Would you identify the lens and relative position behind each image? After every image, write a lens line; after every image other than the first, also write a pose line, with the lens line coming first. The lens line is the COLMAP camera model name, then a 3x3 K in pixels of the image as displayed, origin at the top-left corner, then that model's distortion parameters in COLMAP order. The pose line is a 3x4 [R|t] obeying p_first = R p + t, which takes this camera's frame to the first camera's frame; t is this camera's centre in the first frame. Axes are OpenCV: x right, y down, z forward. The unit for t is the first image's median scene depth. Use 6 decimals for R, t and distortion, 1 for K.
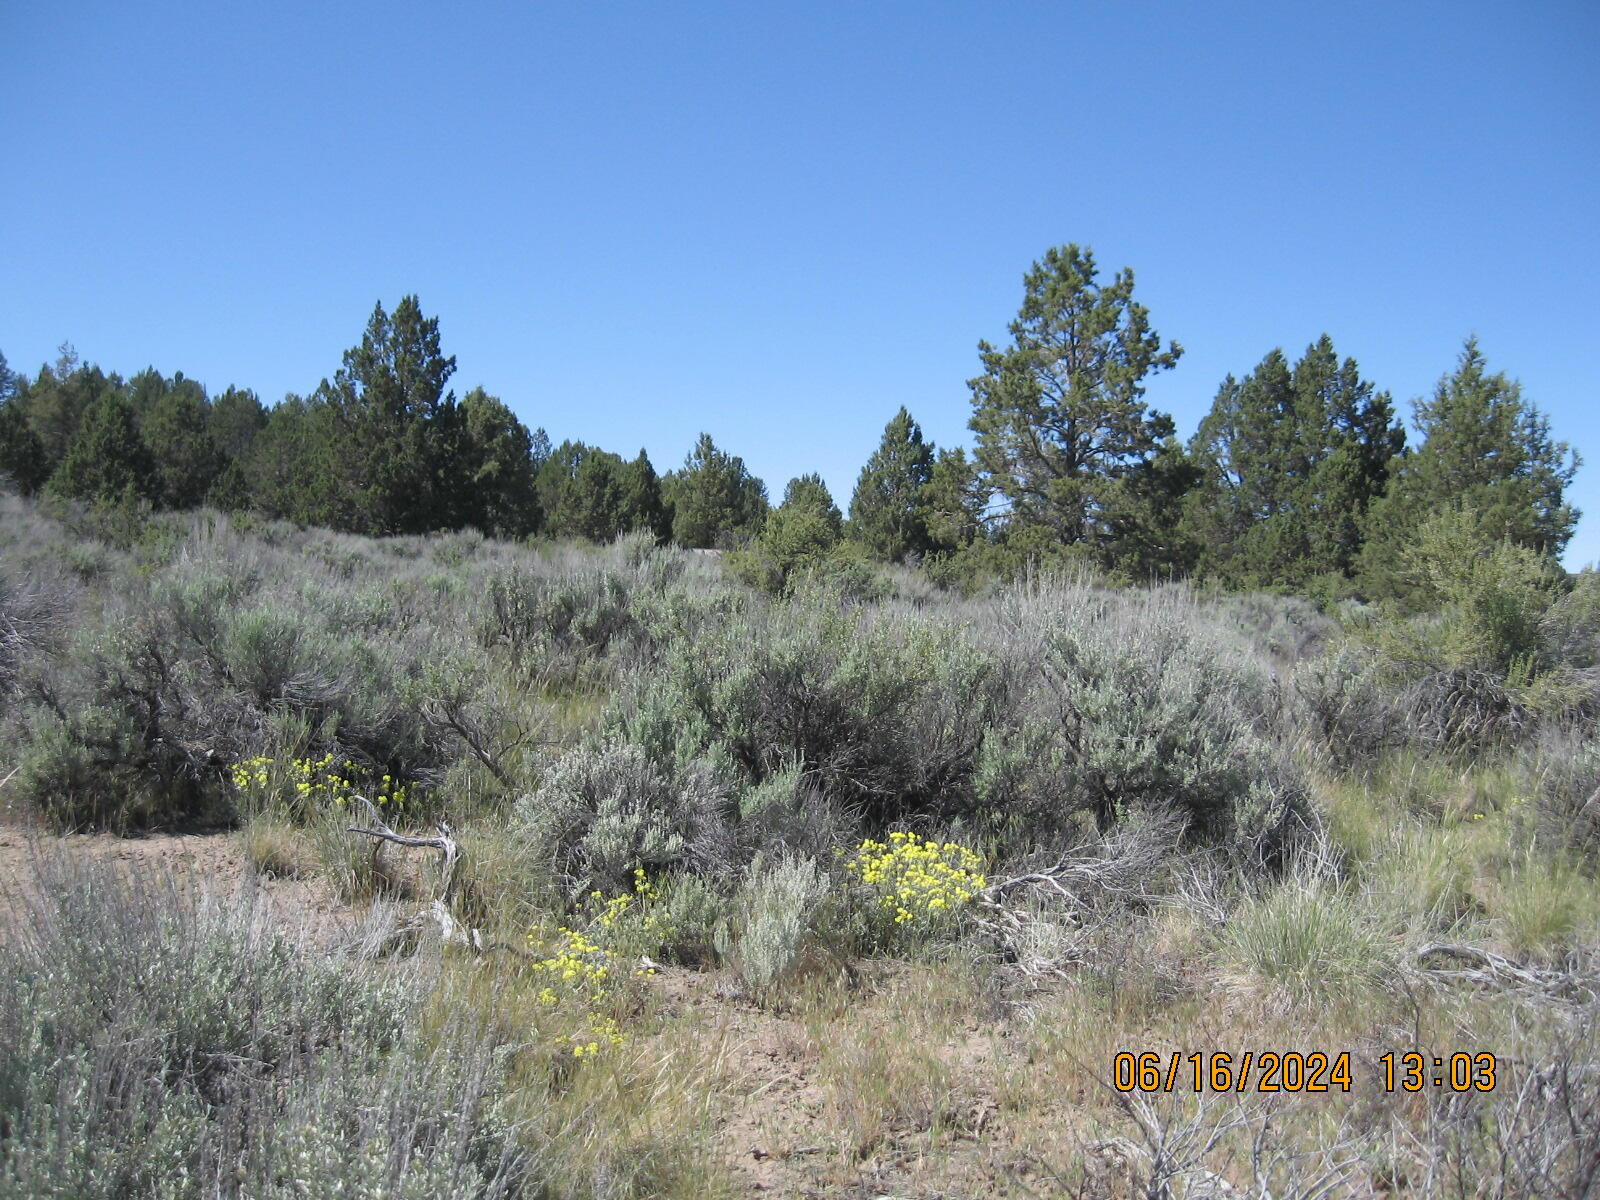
lens RADIAL K [[1701.8, 0, 810.5], [0, 1701.8, 572.5], [0, 0, 1]] dist [-0.120847, 0.030739]
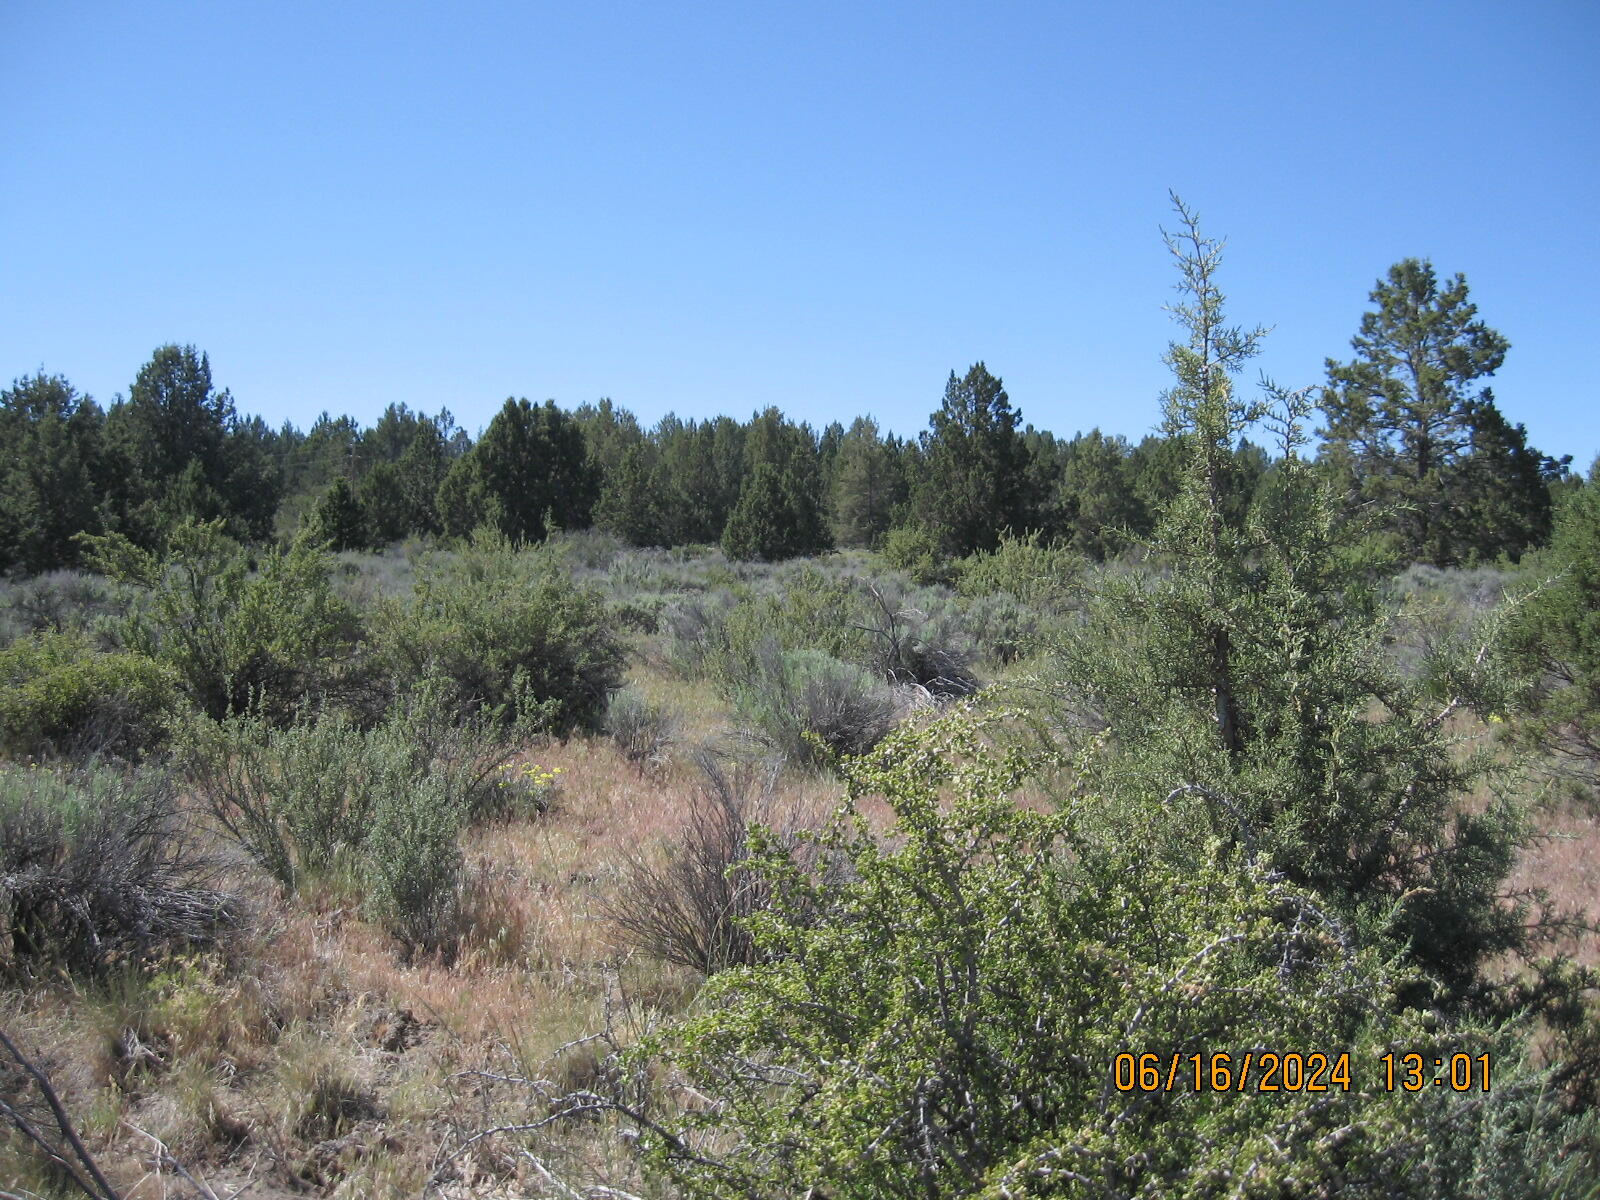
lens RADIAL K [[1701.8, 0, 810.5], [0, 1701.8, 572.5], [0, 0, 1]] dist [-0.120847, 0.030739]
pose [[0.855451, -0.060833, -0.514299, 0.279463], [0.051952, 0.998148, -0.031652, 0.016210], [0.515272, 0.000358, 0.857027, -0.091076]]
